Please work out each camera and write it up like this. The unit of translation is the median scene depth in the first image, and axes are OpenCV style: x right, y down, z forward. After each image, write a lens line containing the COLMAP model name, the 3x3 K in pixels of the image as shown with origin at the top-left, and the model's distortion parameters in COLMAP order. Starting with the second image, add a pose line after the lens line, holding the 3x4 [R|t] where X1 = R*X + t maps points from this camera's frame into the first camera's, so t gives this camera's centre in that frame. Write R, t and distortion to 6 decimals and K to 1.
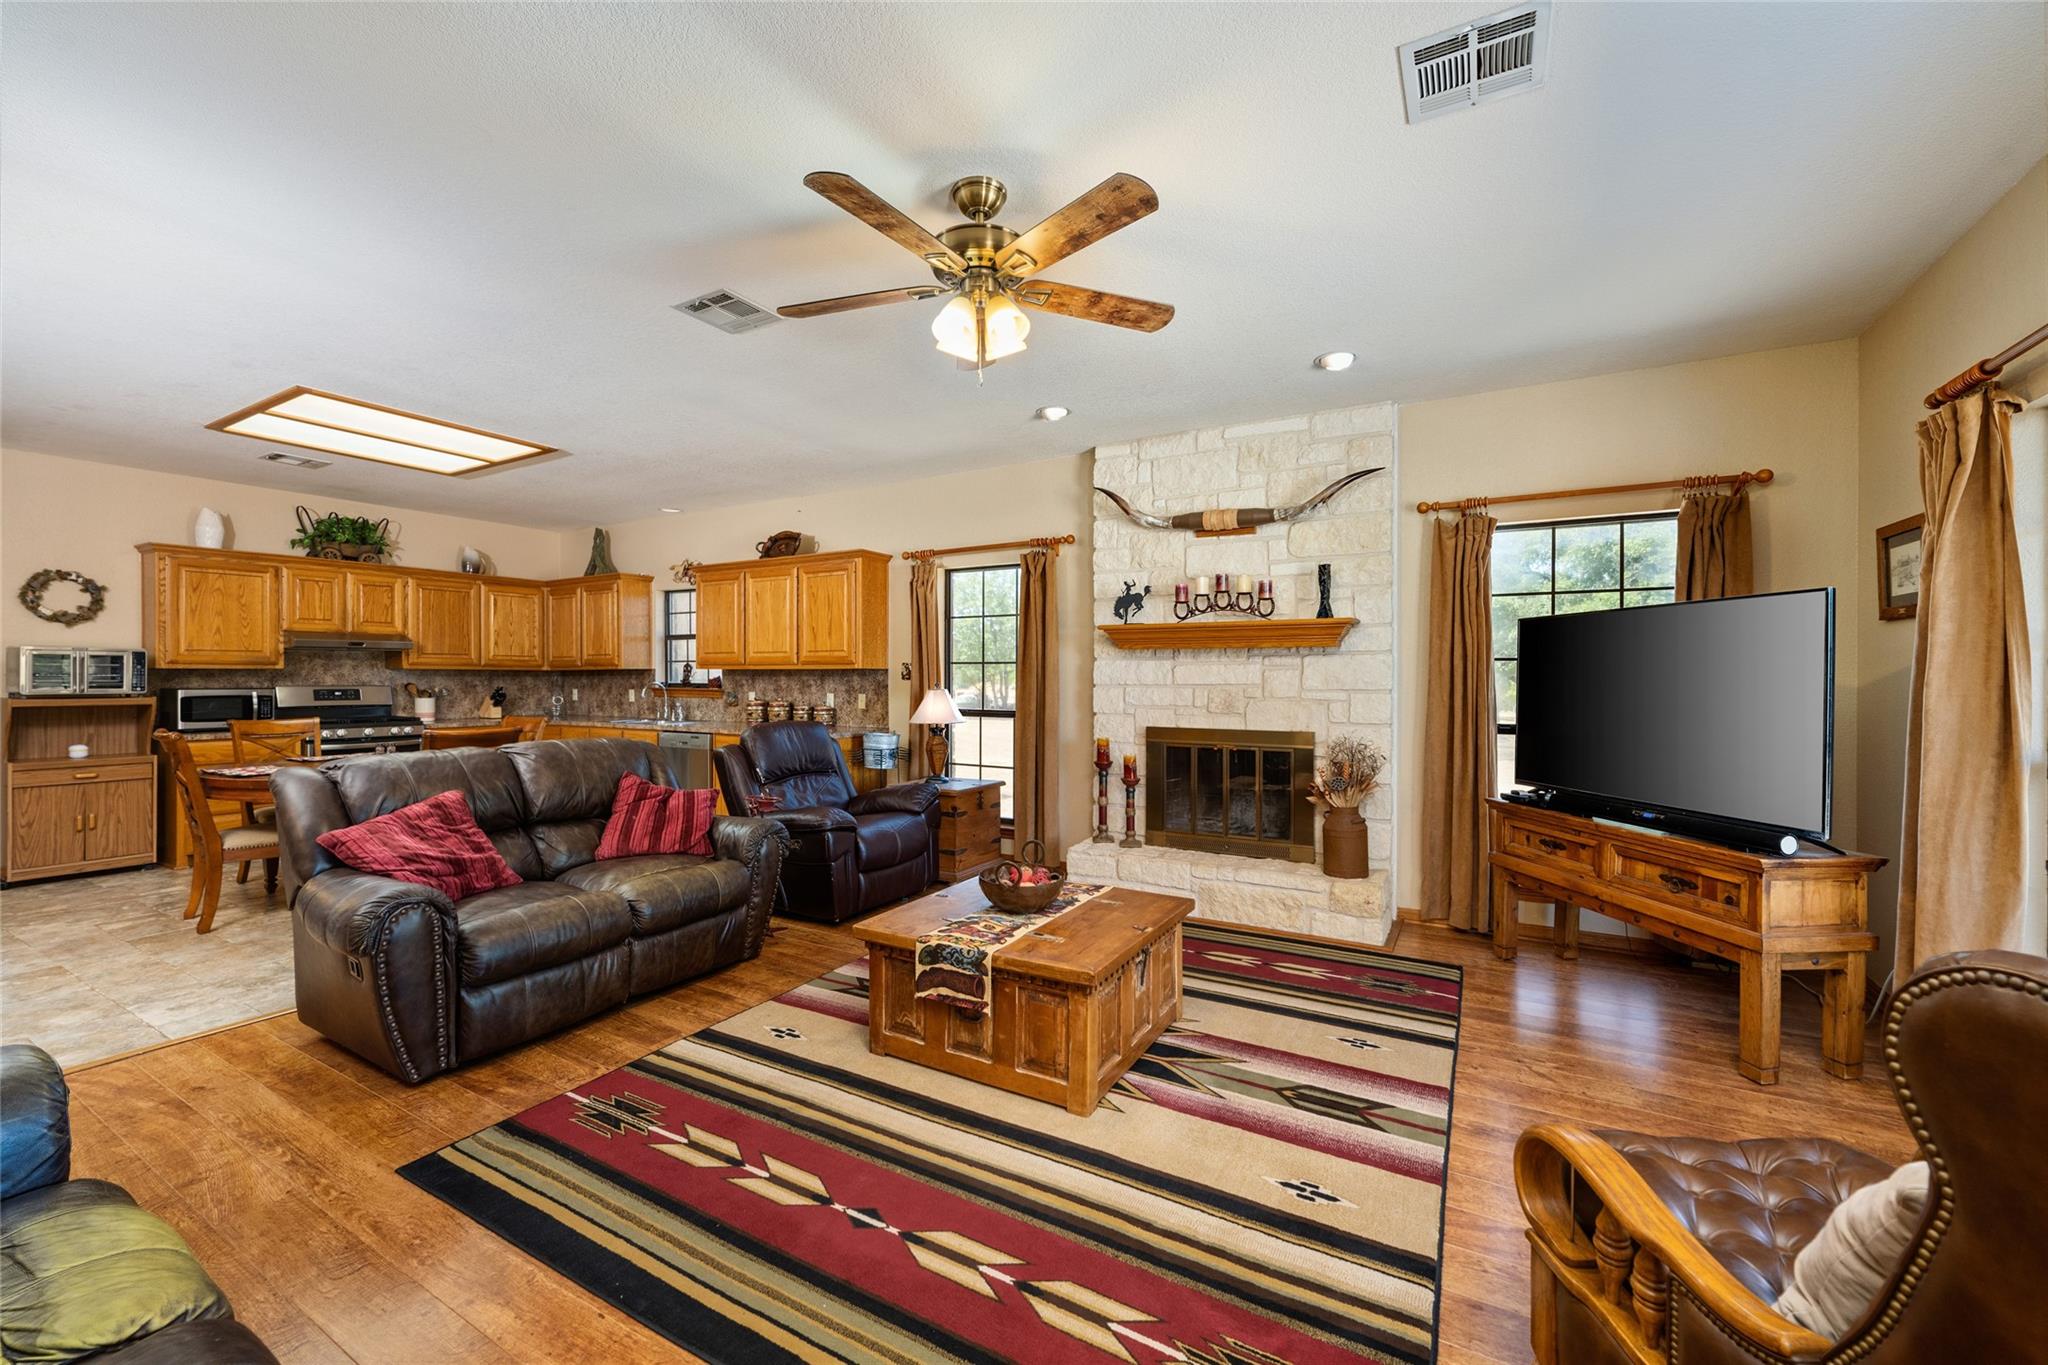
lens RADIAL K [[820.4, 0, 1024.0], [0, 820.4, 682.5], [0, 0, 1]] dist [0.000748, 0.000315]
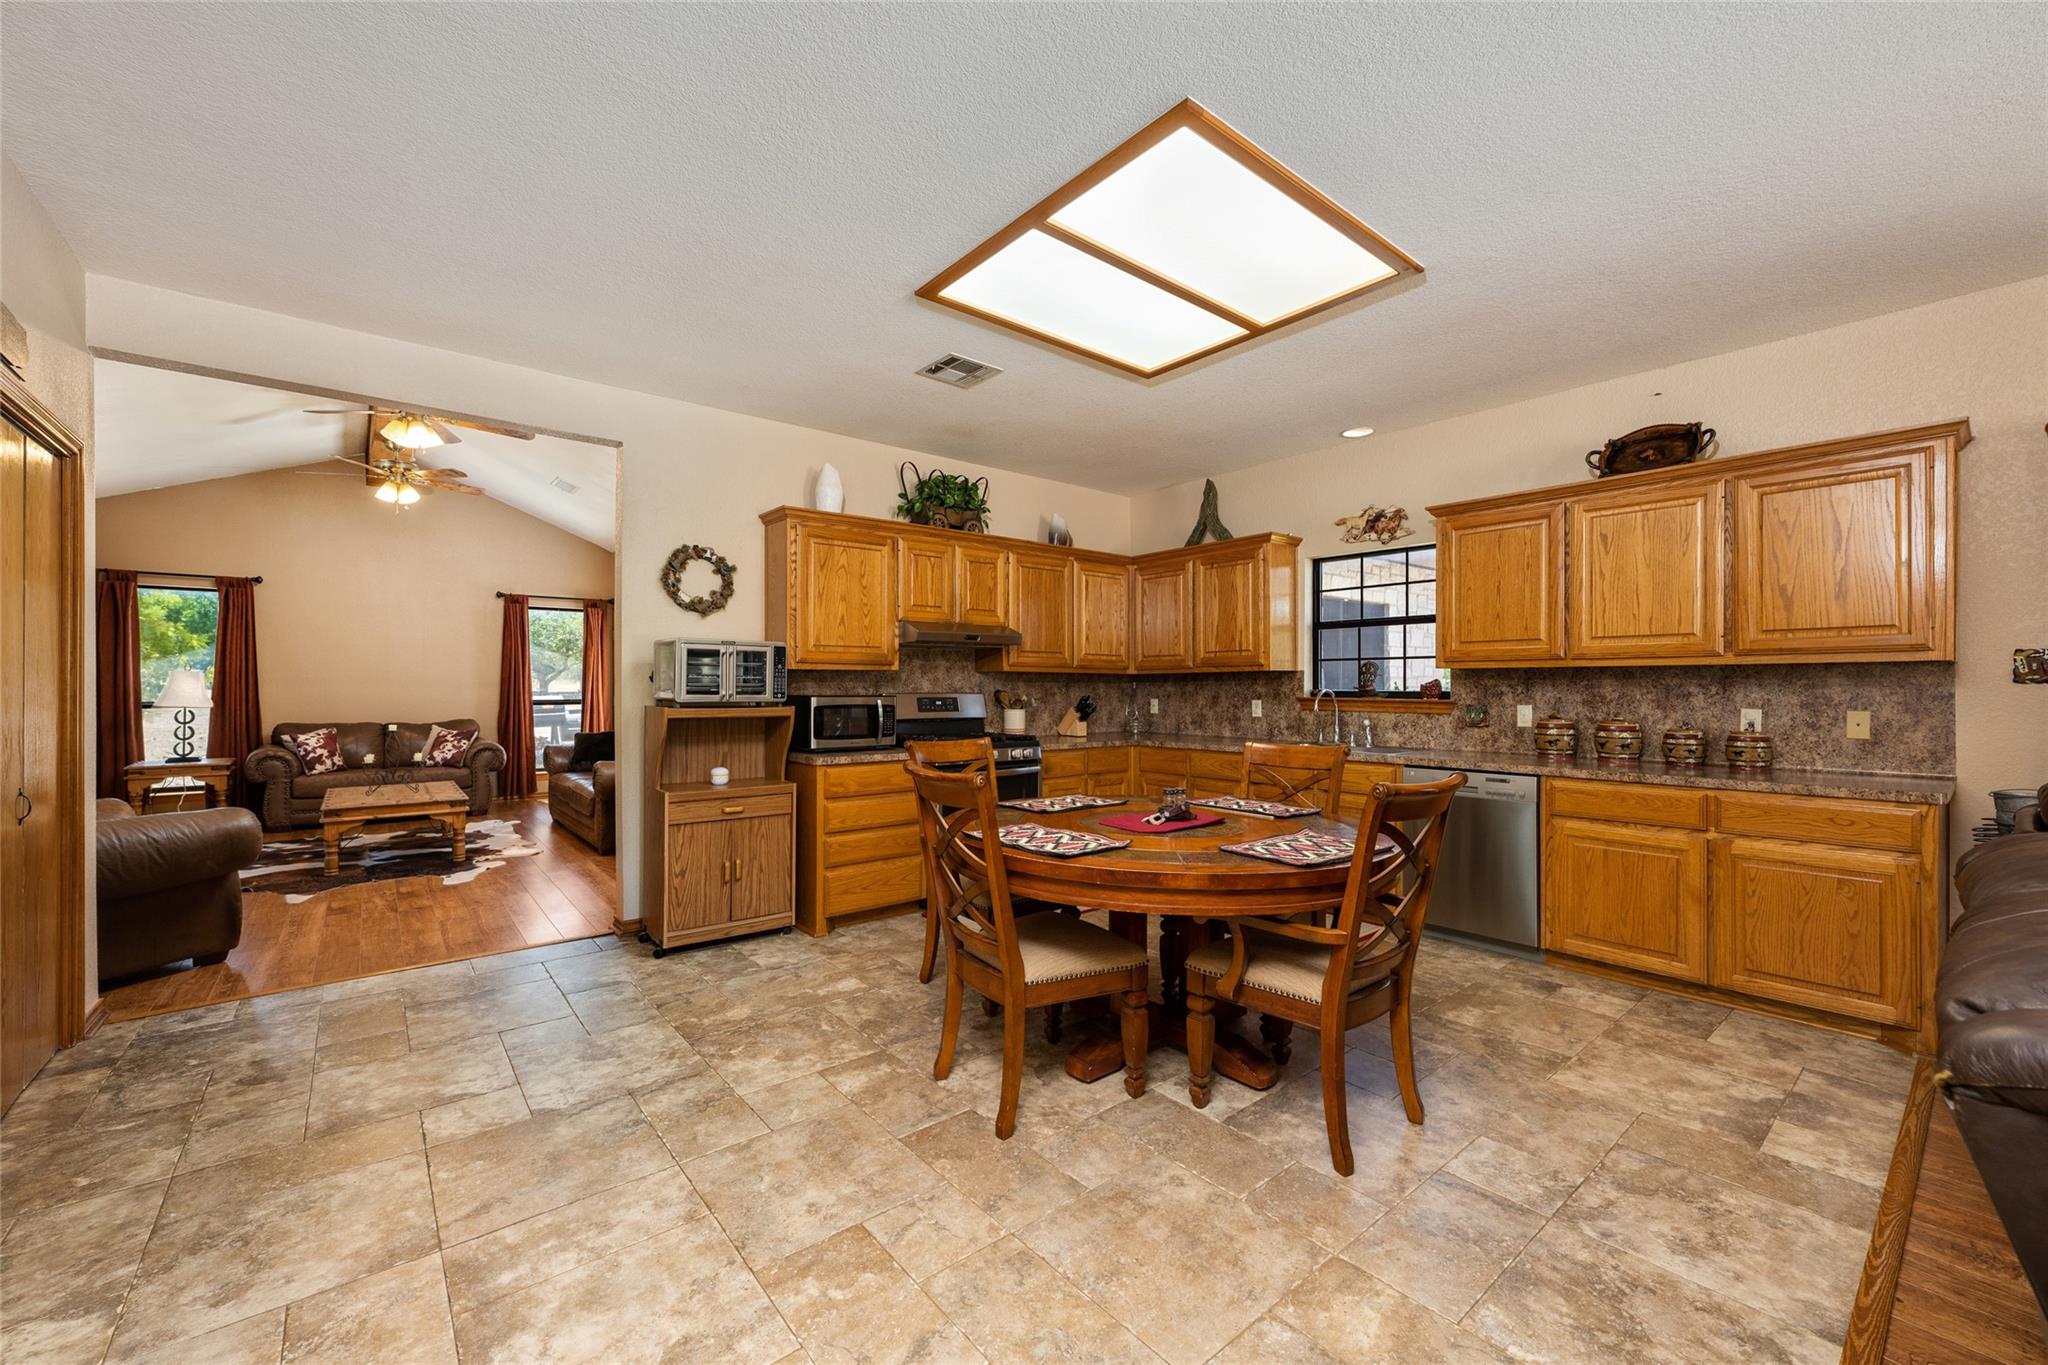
lens RADIAL K [[831.4, 0, 1024.7], [0, 831.4, 691.3], [0, 0, 1]] dist [0.000141, 0.000049]
pose [[0.936808, 0.002113, -0.349838, -0.495899], [-0.003197, 0.999992, -0.002520, 0.004127], [0.349829, 0.003479, 0.936807, 0.299227]]
